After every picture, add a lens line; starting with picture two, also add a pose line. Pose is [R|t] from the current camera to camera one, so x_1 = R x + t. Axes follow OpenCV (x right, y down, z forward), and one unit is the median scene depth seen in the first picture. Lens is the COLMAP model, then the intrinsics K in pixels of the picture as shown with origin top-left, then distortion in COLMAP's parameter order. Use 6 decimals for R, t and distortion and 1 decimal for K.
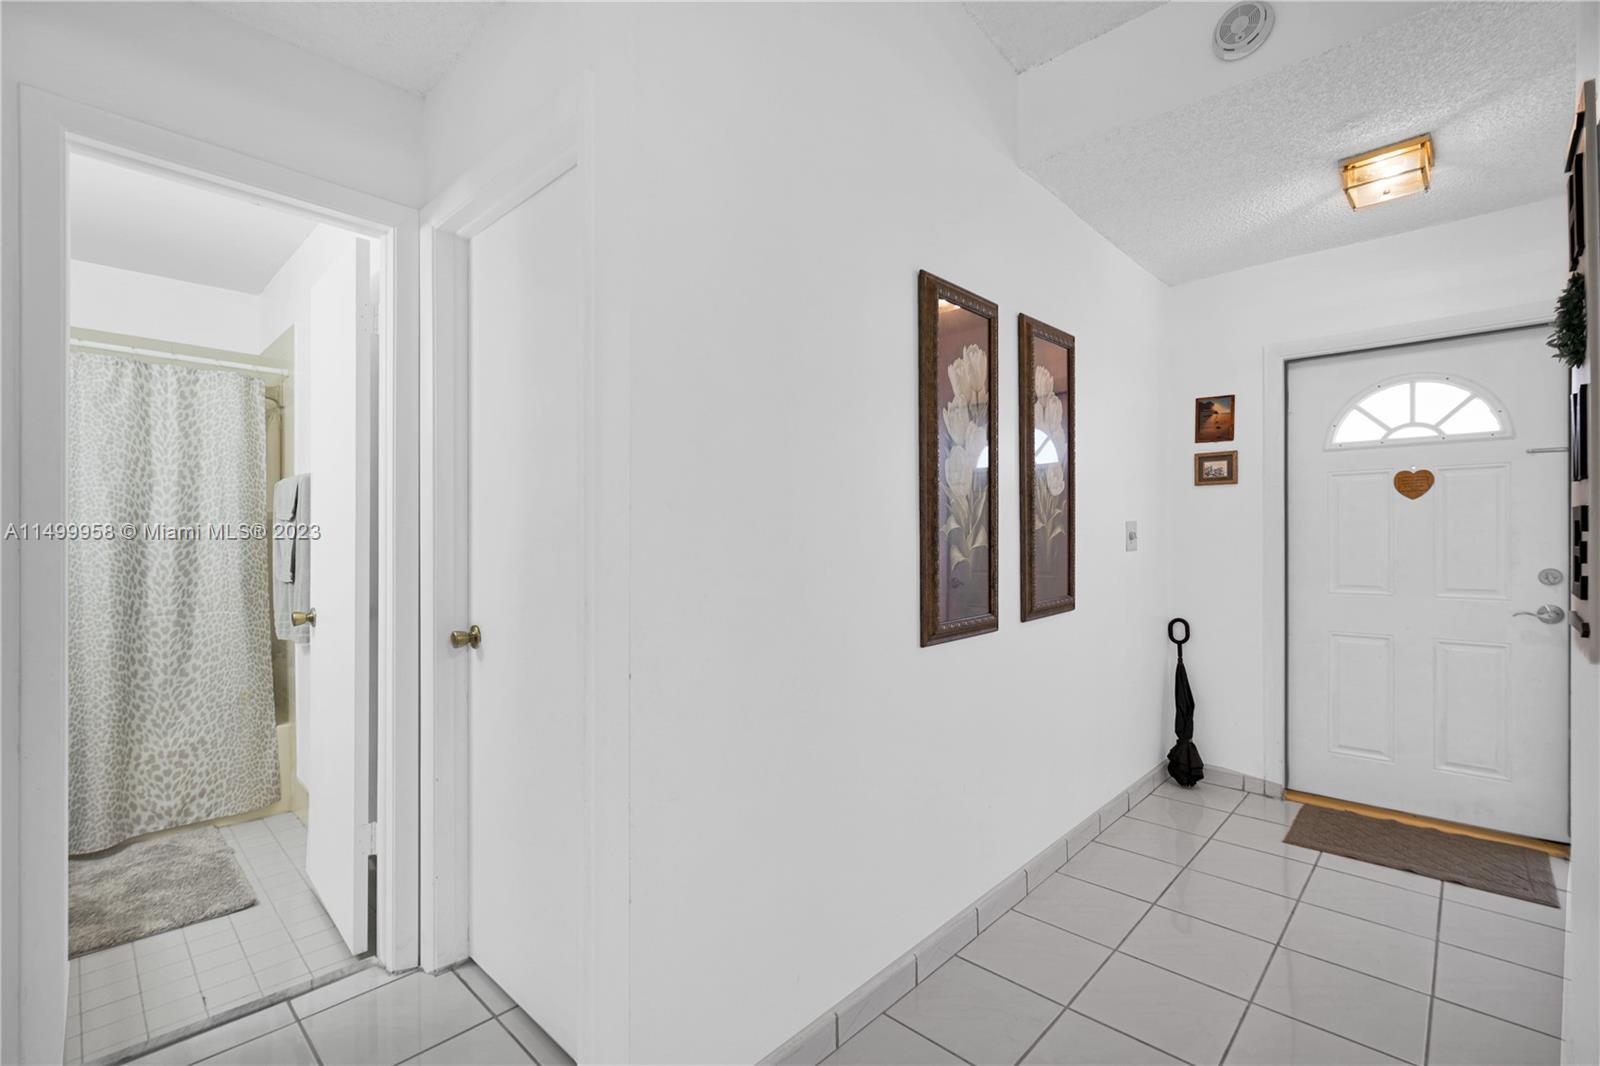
lens RADIAL K [[706.4, 0, 802.5], [0, 706.4, 535.3], [0, 0, 1]] dist [0.002235, 0.000699]
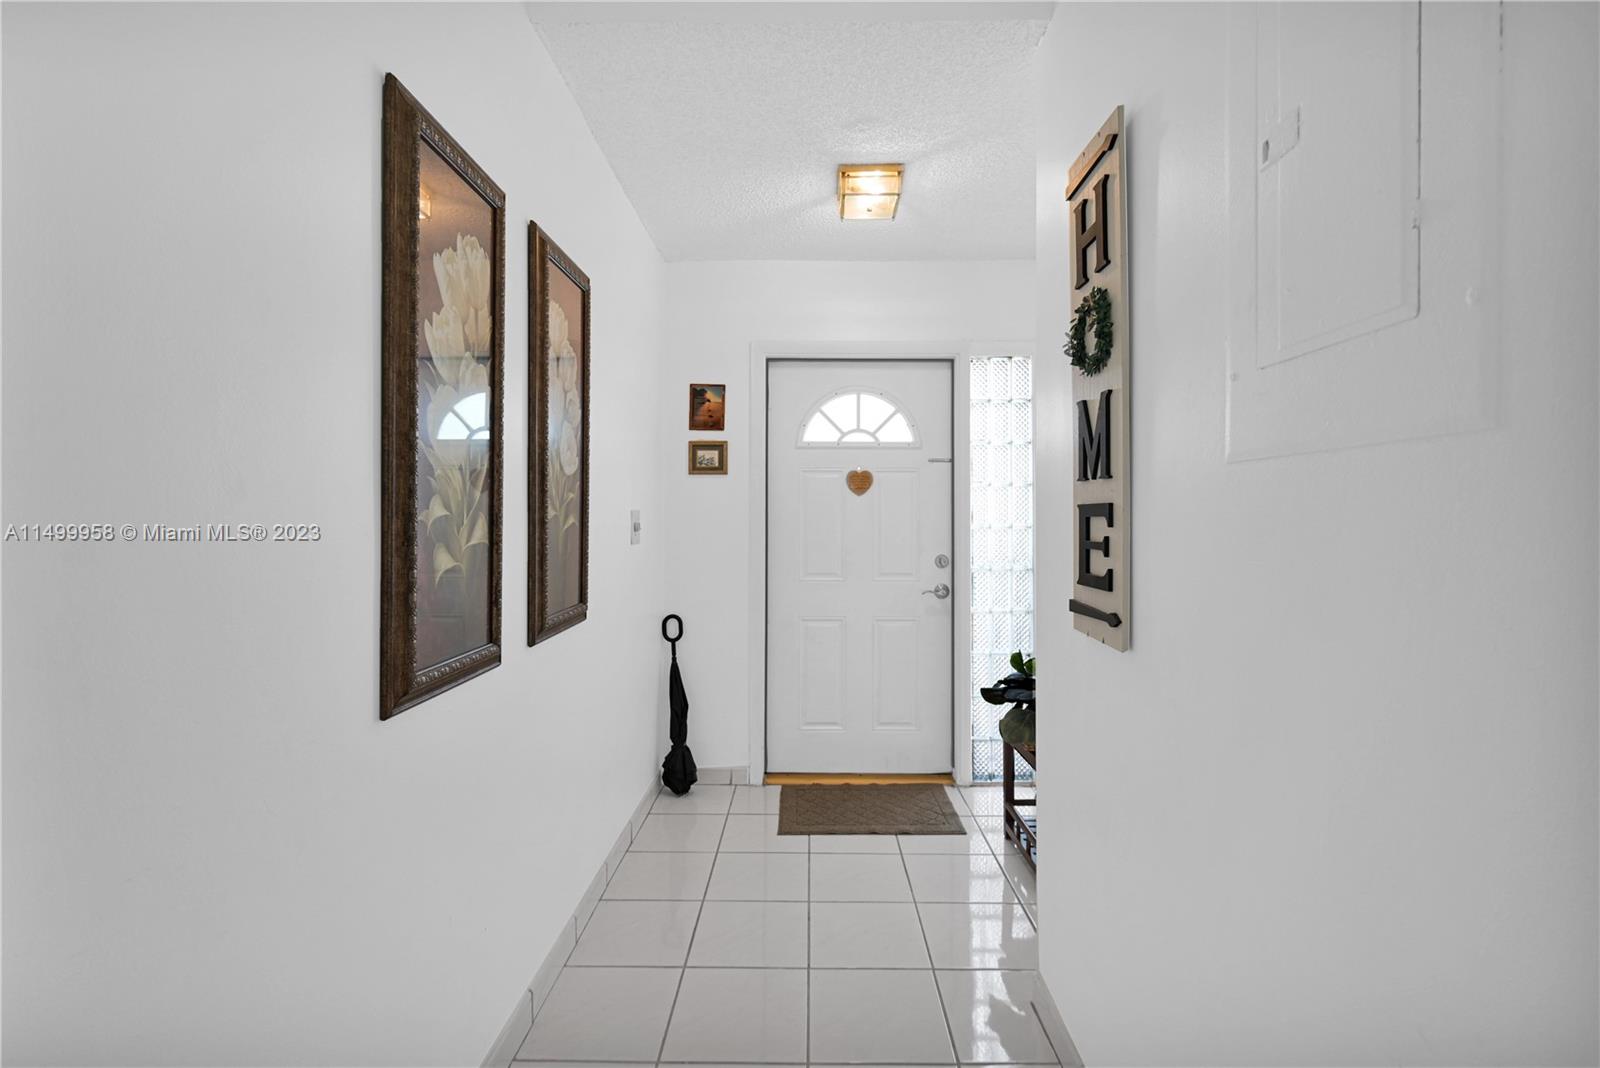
lens RADIAL K [[706.4, 0, 795.7], [0, 706.4, 518.9], [0, 0, 1]] dist [0.002235, 0.000699]
pose [[0.732918, 0.011301, 0.680224, 0.020125], [-0.006938, 0.999934, -0.009137, -0.004001], [-0.680282, 0.001978, 0.732948, 0.342458]]
